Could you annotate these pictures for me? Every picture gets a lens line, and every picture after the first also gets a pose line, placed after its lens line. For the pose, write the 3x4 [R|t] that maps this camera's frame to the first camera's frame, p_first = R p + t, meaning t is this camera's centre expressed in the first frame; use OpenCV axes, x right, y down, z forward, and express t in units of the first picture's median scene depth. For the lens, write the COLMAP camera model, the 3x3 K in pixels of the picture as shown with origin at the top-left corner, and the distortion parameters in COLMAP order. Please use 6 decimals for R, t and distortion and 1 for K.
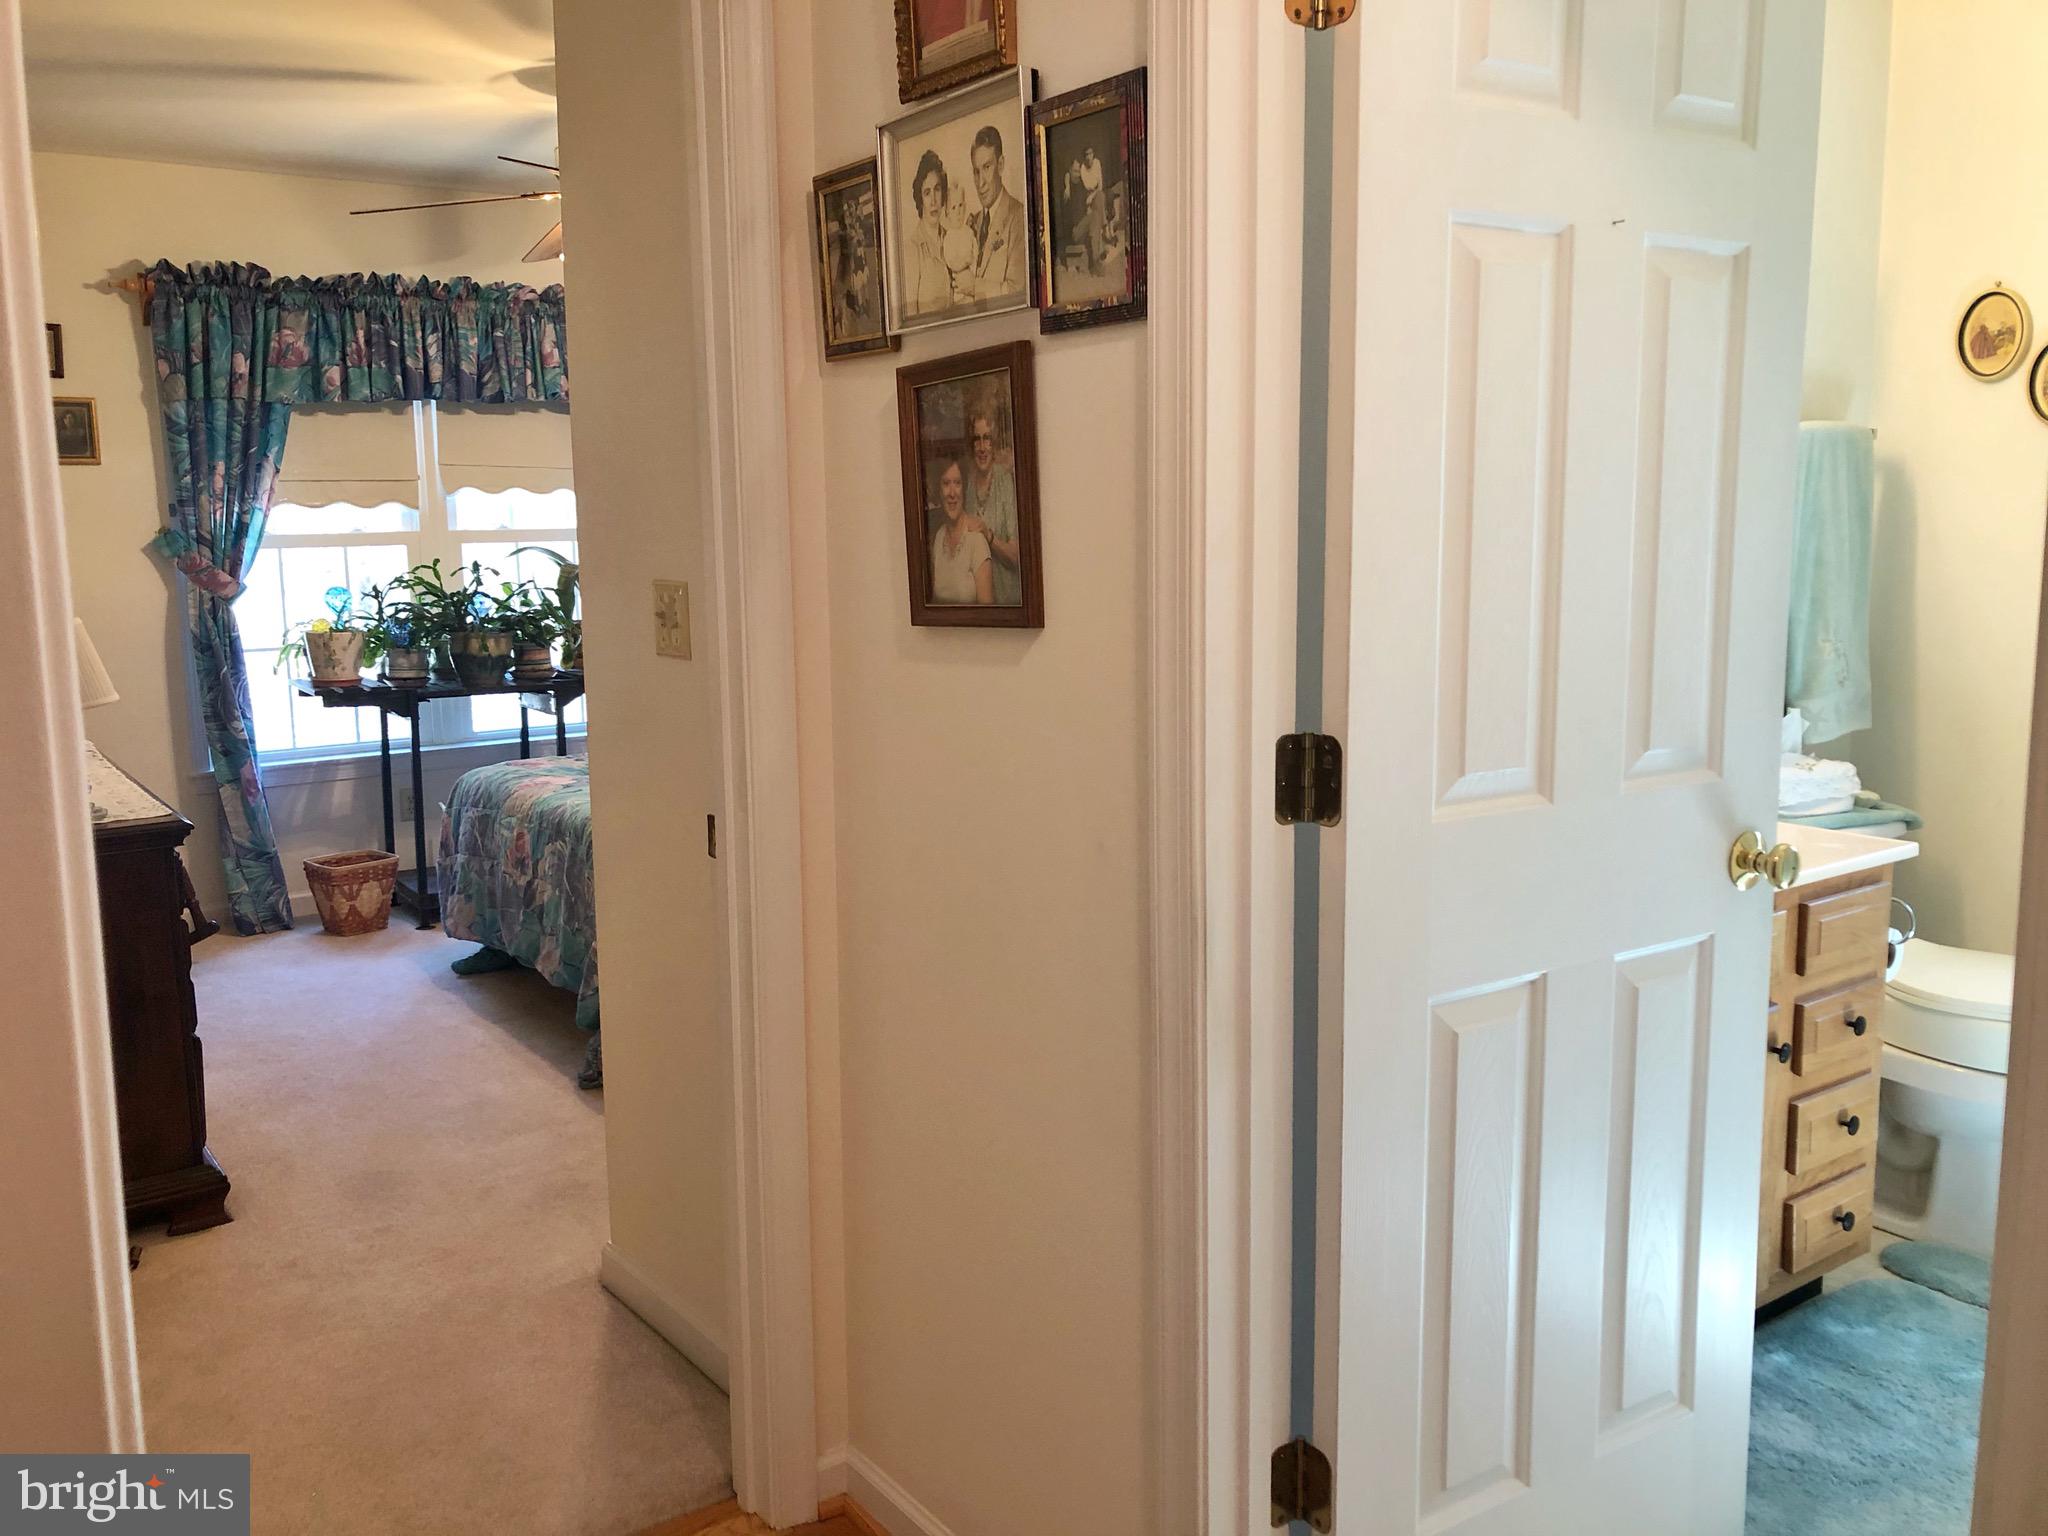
lens RADIAL K [[1670.6, 0, 1014.0], [0, 1670.6, 764.8], [0, 0, 1]] dist [-0.032216, 0.057500]
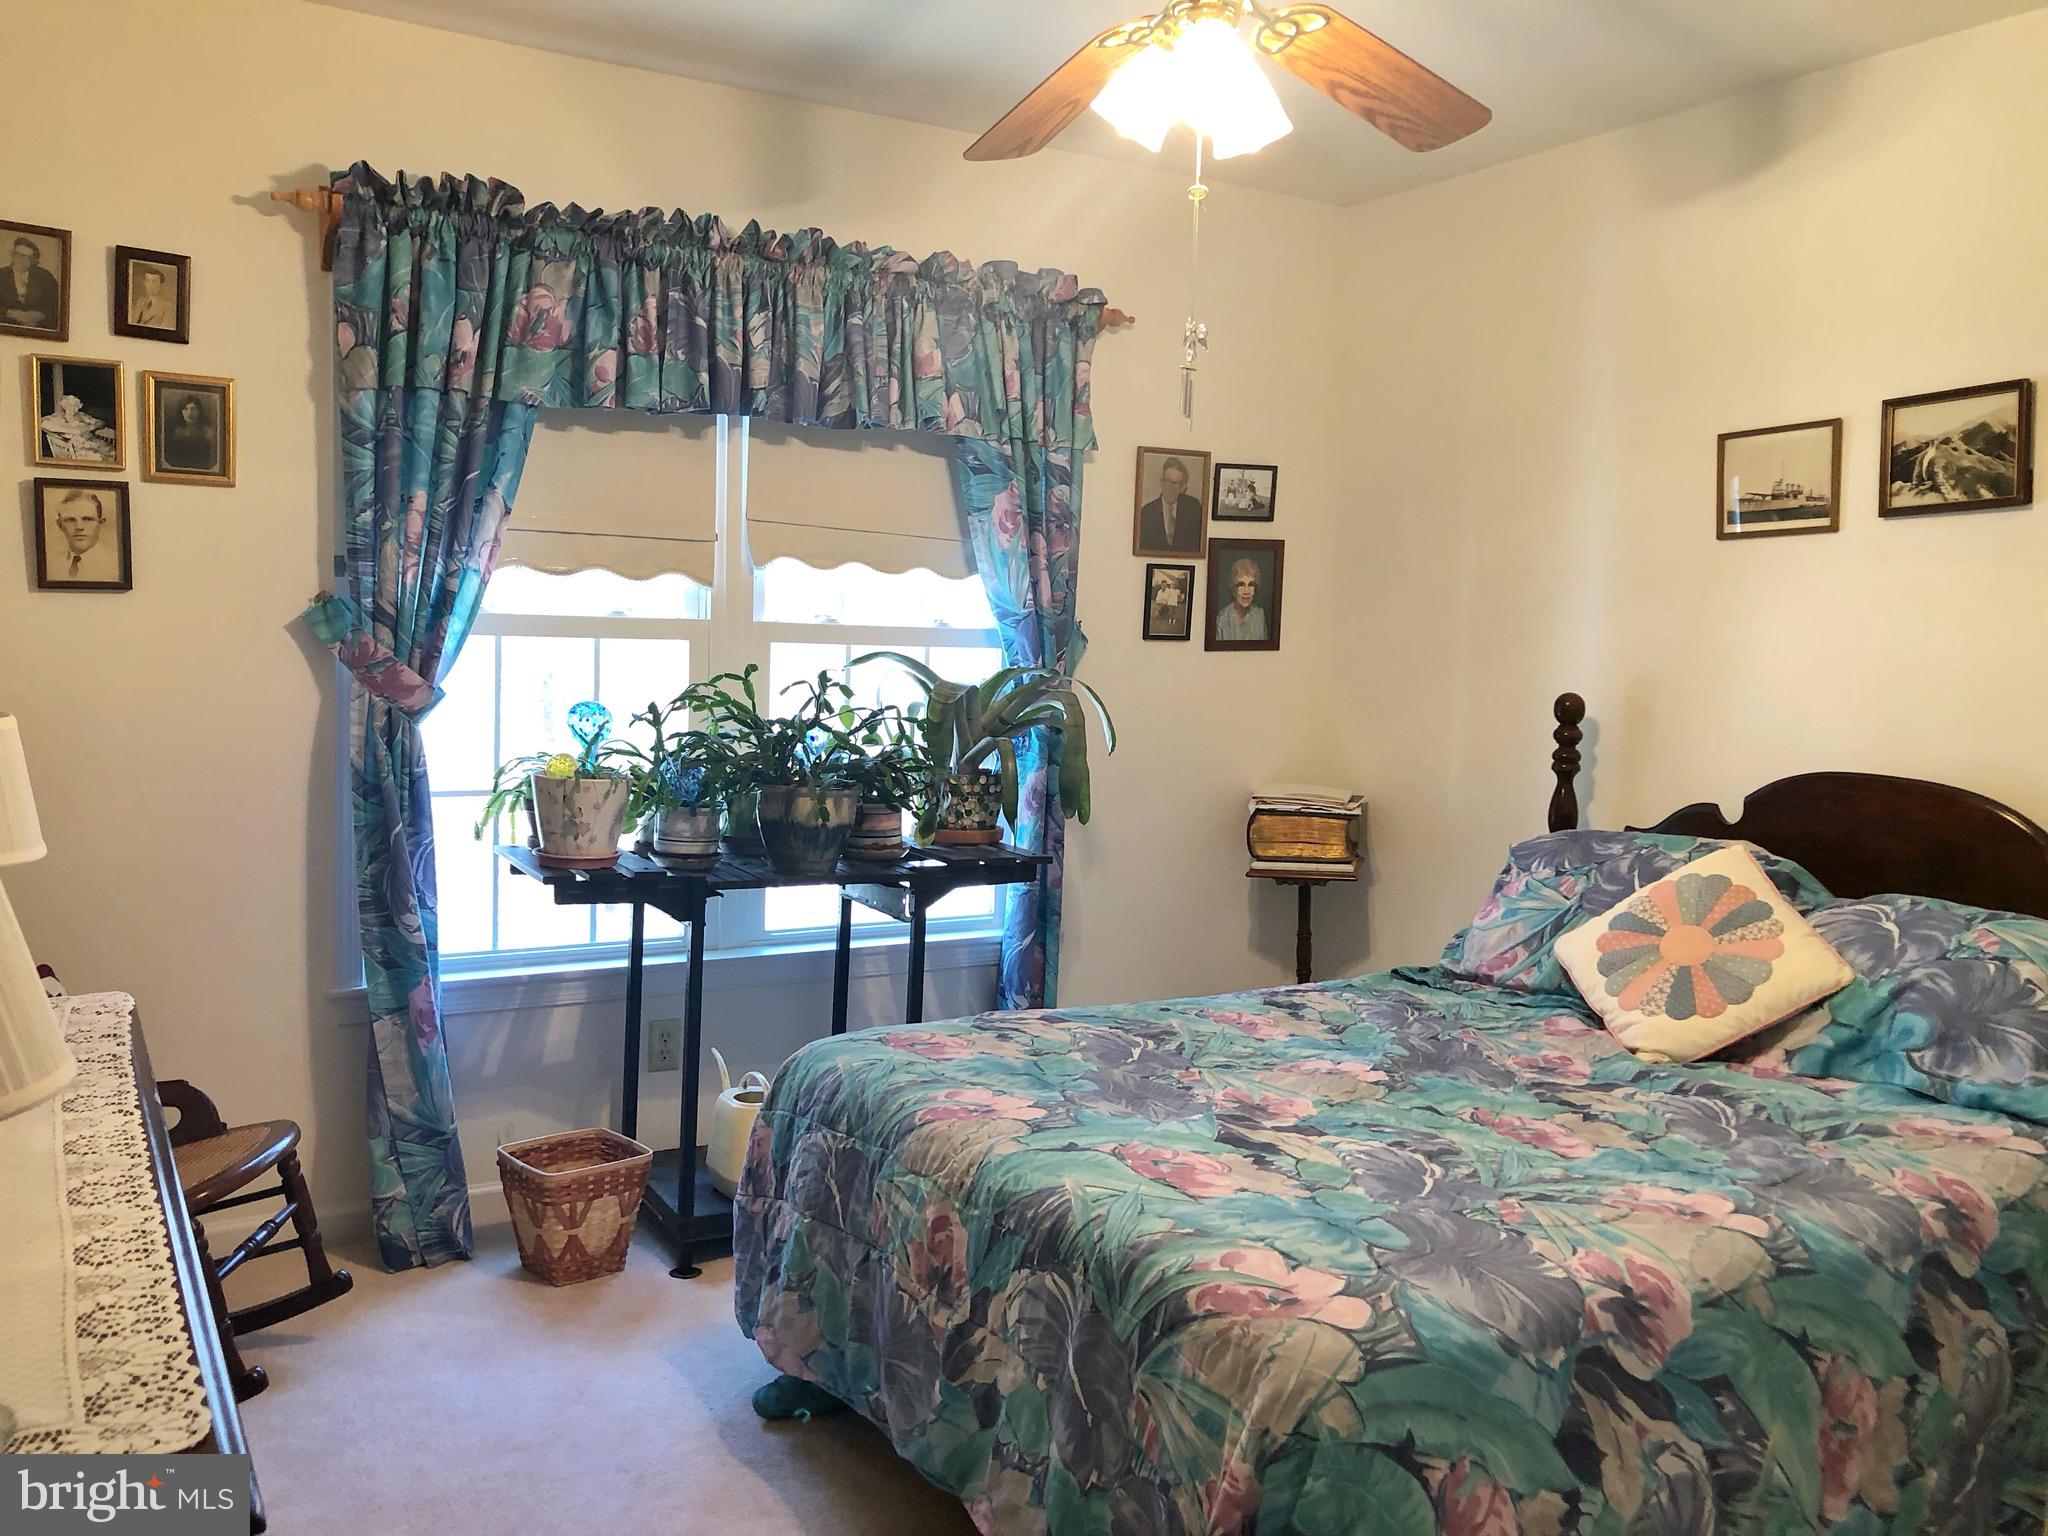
lens RADIAL K [[1670.6, 0, 1030.3], [0, 1670.6, 770.5], [0, 0, 1]] dist [-0.032216, 0.057500]
pose [[0.995204, 0.053460, -0.081926, -0.193287], [-0.059243, 0.995796, -0.069860, -0.048424], [0.077847, 0.074378, 0.994187, 0.405658]]
